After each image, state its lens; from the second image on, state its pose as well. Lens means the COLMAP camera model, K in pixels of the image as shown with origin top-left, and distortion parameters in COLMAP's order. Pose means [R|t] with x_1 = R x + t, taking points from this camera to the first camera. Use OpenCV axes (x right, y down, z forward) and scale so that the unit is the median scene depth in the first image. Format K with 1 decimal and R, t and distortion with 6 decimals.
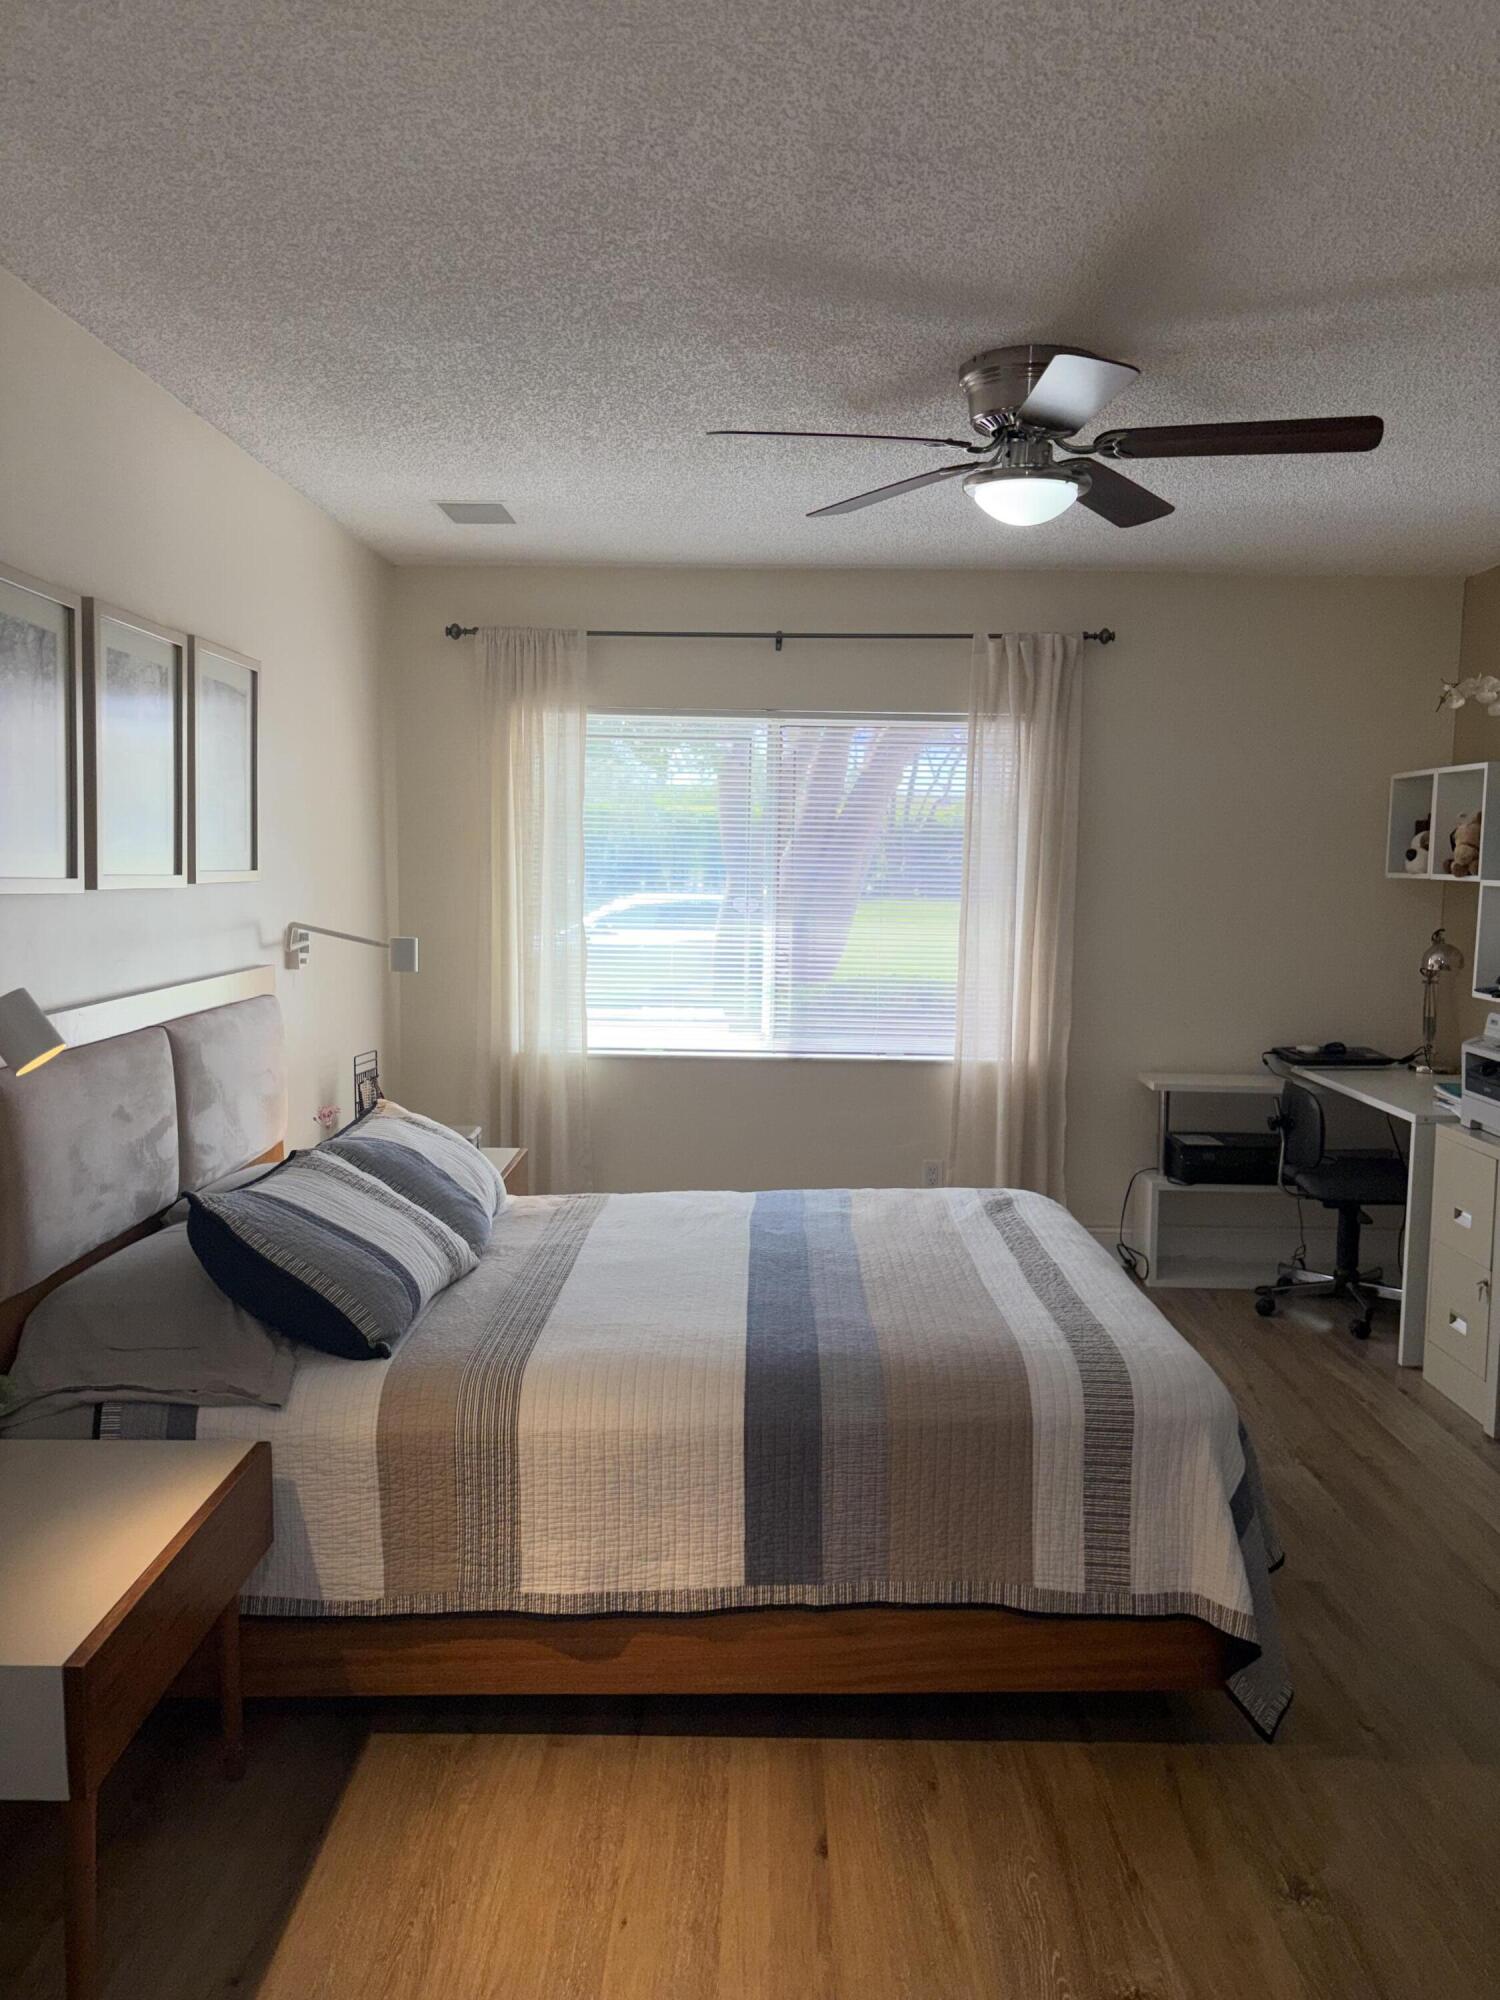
lens RADIAL K [[1518.0, 0, 750.0], [0, 1518.0, 1000.0], [0, 0, 1]] dist [0.006108, -0.007113]
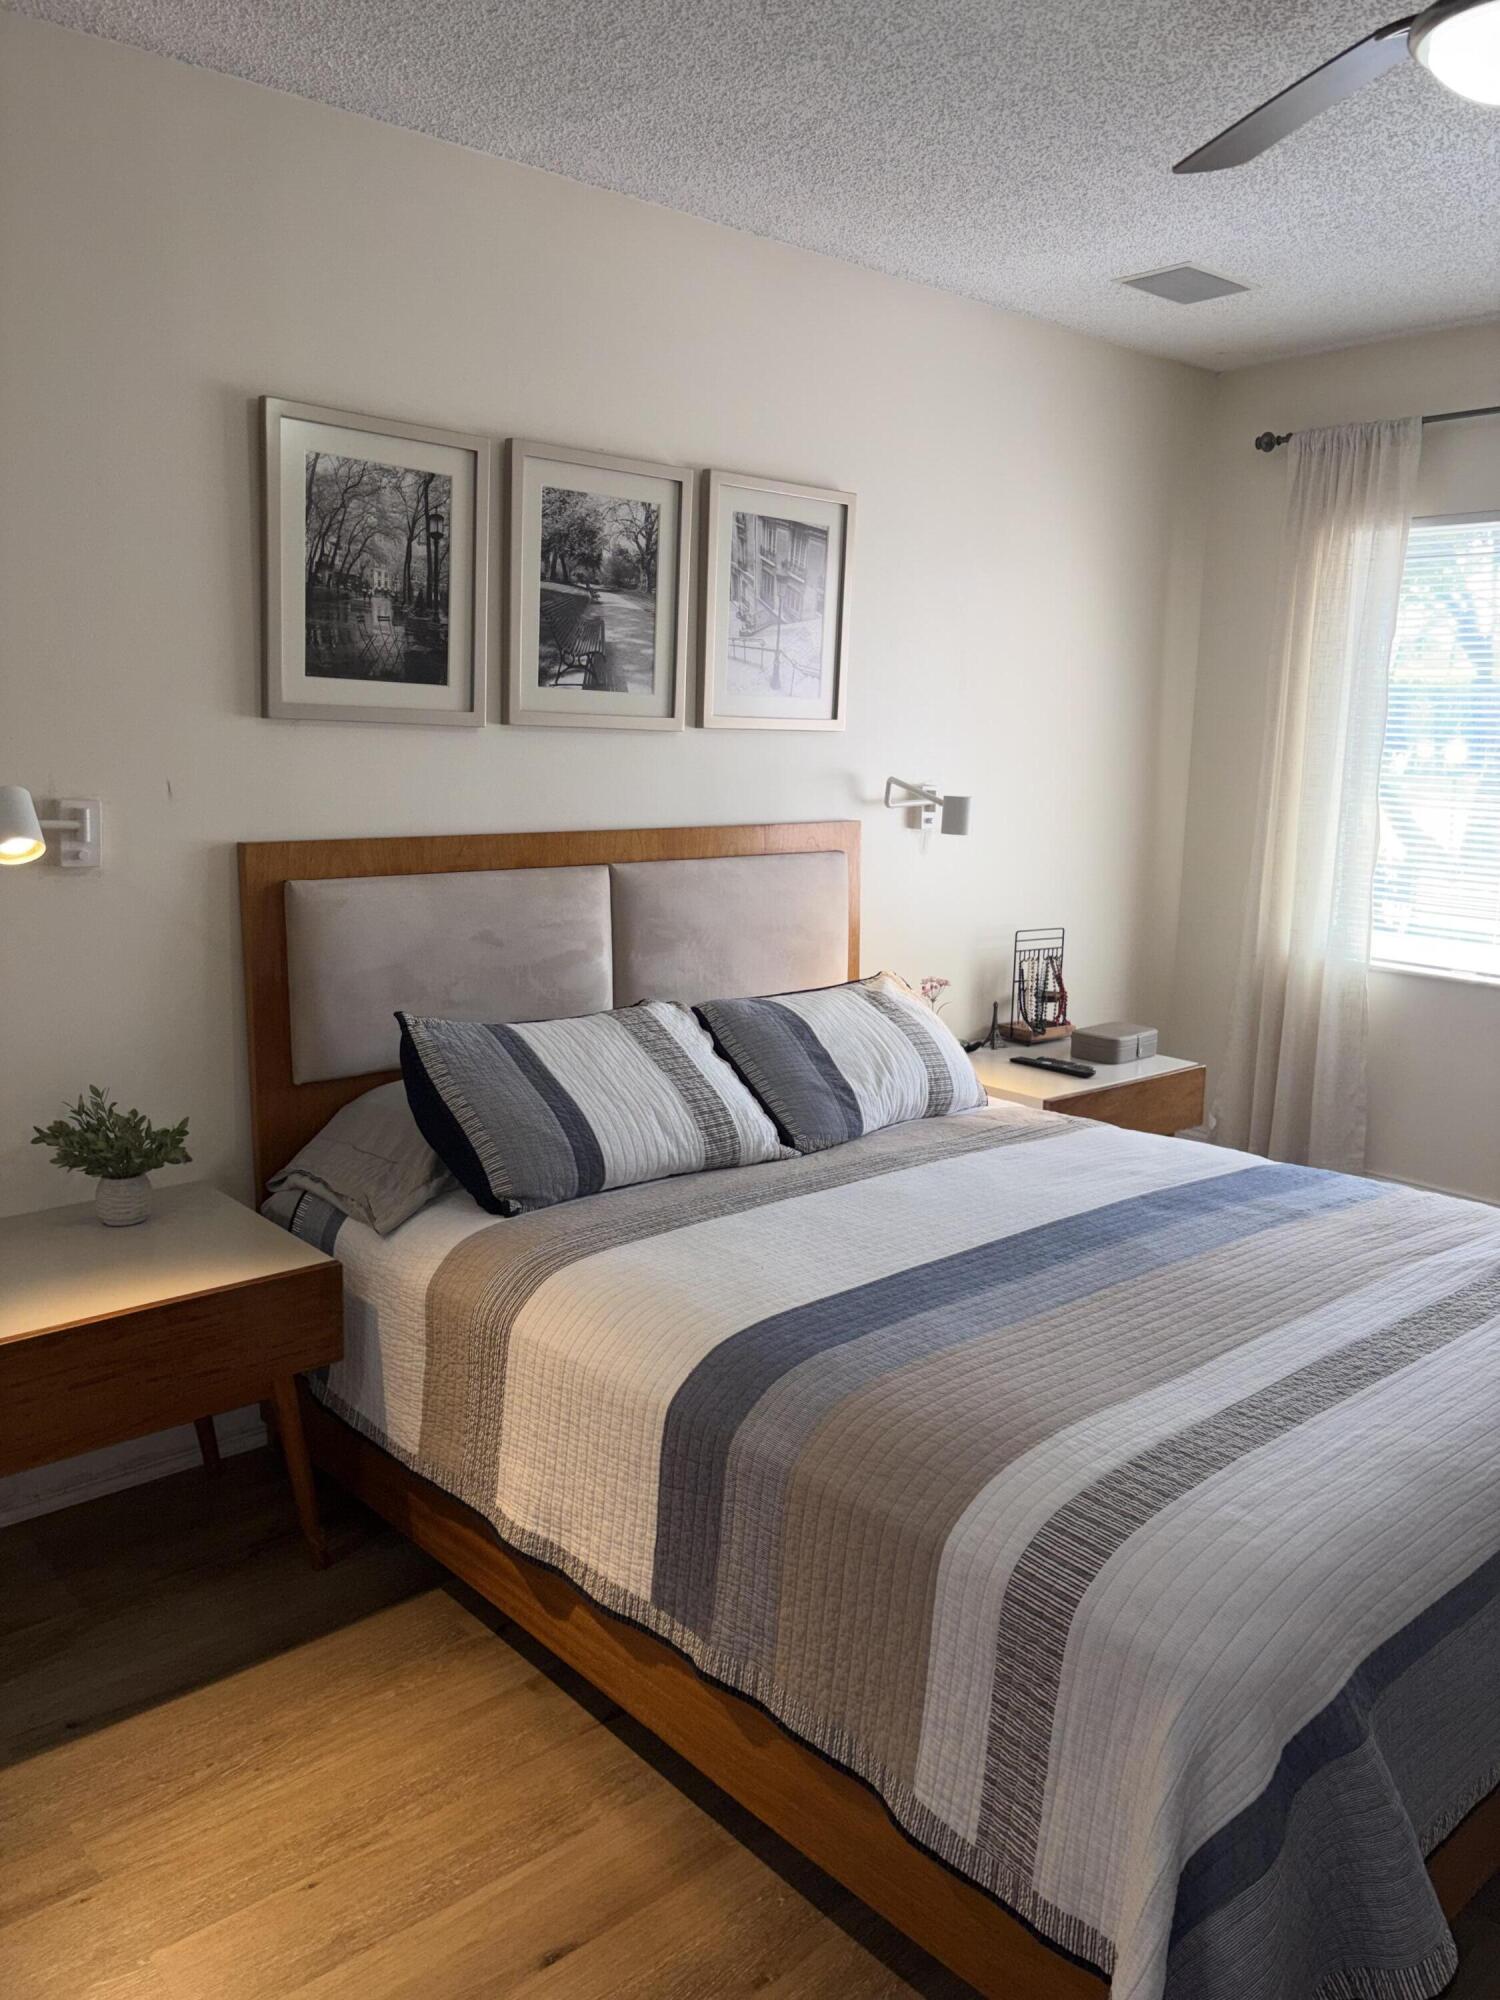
lens RADIAL K [[1516.2, 0, 749.5], [0, 1516.2, 974.1], [0, 0, 1]] dist [0.004462, -0.000201]
pose [[0.669877, 0.122573, -0.732285, 0.564024], [-0.082210, 0.992459, 0.090919, -0.013498], [0.737907, -0.000704, 0.674902, 0.505340]]
